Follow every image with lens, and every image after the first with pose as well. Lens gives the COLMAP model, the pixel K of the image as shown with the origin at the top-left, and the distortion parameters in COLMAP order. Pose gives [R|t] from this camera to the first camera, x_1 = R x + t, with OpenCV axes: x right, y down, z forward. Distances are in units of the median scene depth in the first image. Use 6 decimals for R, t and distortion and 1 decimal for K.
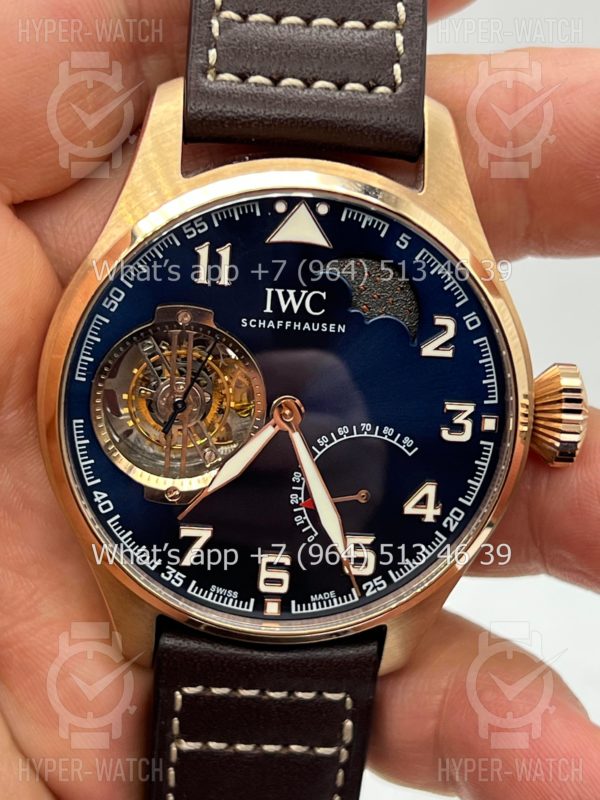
lens RADIAL K [[1823.1, 0, 296.3], [0, 1823.1, 376.3], [0, 0, 1]] dist [0.251122, 0.000000]
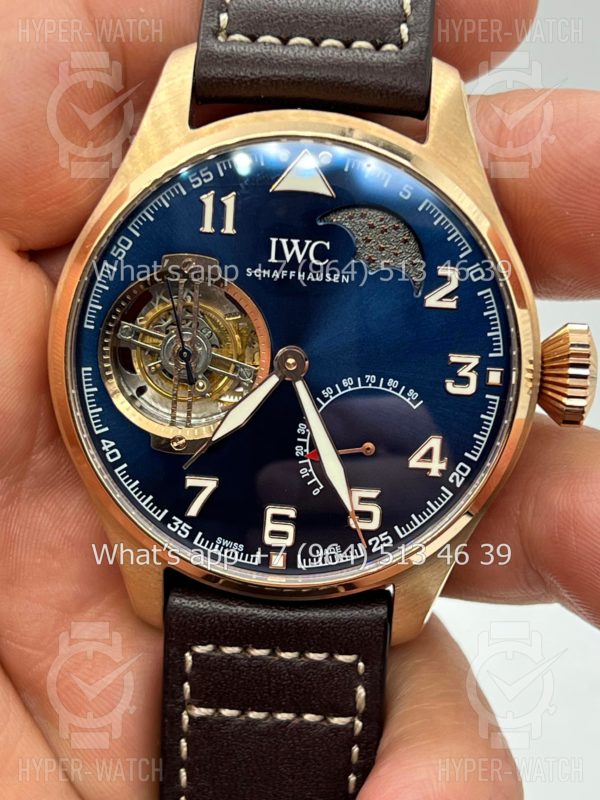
lens RADIAL K [[1823.1, 0, 305.4], [0, 1823.1, 385.5], [0, 0, 1]] dist [0.251122, 0.000000]
pose [[0.995847, 0.005480, -0.090879, 0.093814], [-0.014056, 0.995474, -0.093994, 0.126408], [0.089953, 0.094881, 0.991416, 0.000834]]
